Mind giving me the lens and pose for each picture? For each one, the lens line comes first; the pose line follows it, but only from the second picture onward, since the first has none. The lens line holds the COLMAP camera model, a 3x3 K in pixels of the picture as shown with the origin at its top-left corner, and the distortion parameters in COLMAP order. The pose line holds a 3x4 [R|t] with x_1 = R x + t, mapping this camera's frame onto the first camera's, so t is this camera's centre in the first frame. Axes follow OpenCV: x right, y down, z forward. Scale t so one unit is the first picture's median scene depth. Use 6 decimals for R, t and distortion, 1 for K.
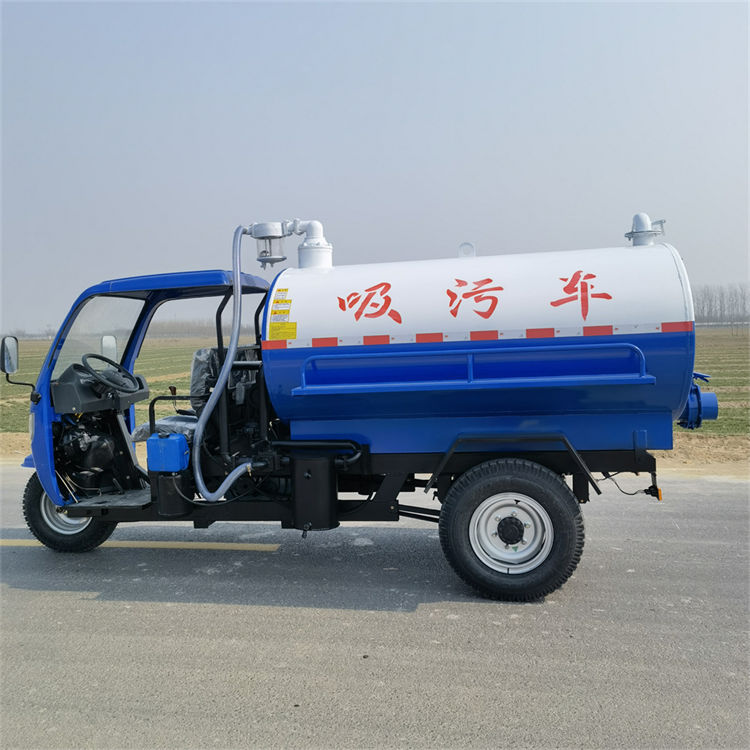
lens RADIAL K [[807.0, 0, 353.4], [0, 807.0, 376.7], [0, 0, 1]] dist [0.083343, 0.007509]
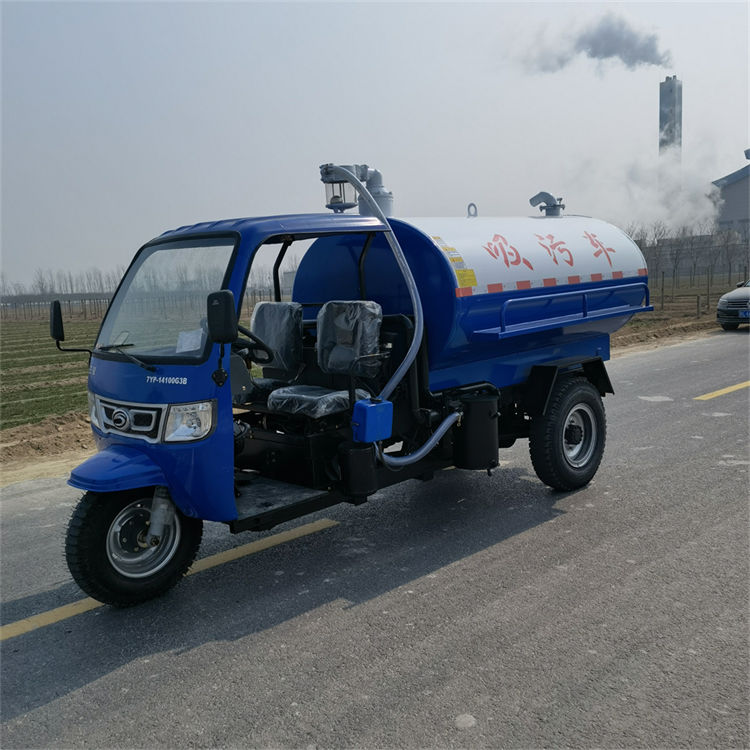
lens RADIAL K [[782.0, 0, 351.5], [0, 782.0, 374.5], [0, 0, 1]] dist [0.049075, -0.006154]
pose [[0.576018, -0.101706, 0.811085, -0.993262], [0.082224, 0.994406, 0.066300, -0.013839], [-0.813291, 0.028501, 0.581159, 0.563624]]
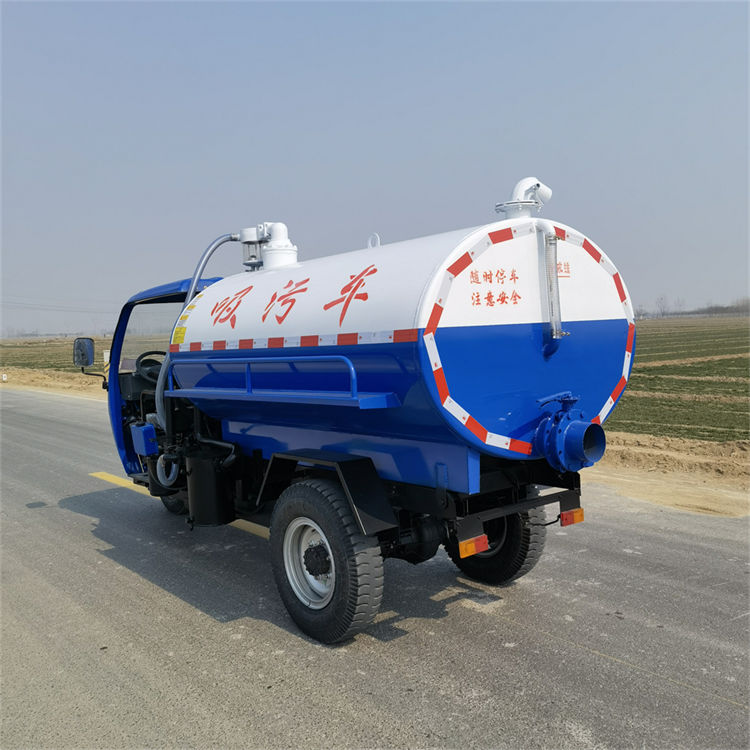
lens RADIAL K [[782.0, 0, 351.5], [0, 782.0, 374.5], [0, 0, 1]] dist [0.049075, -0.006154]
pose [[0.751437, 0.035552, -0.658846, 0.783943], [-0.018015, 0.999281, 0.033376, -0.044457], [0.659559, -0.013211, 0.751537, 0.378724]]
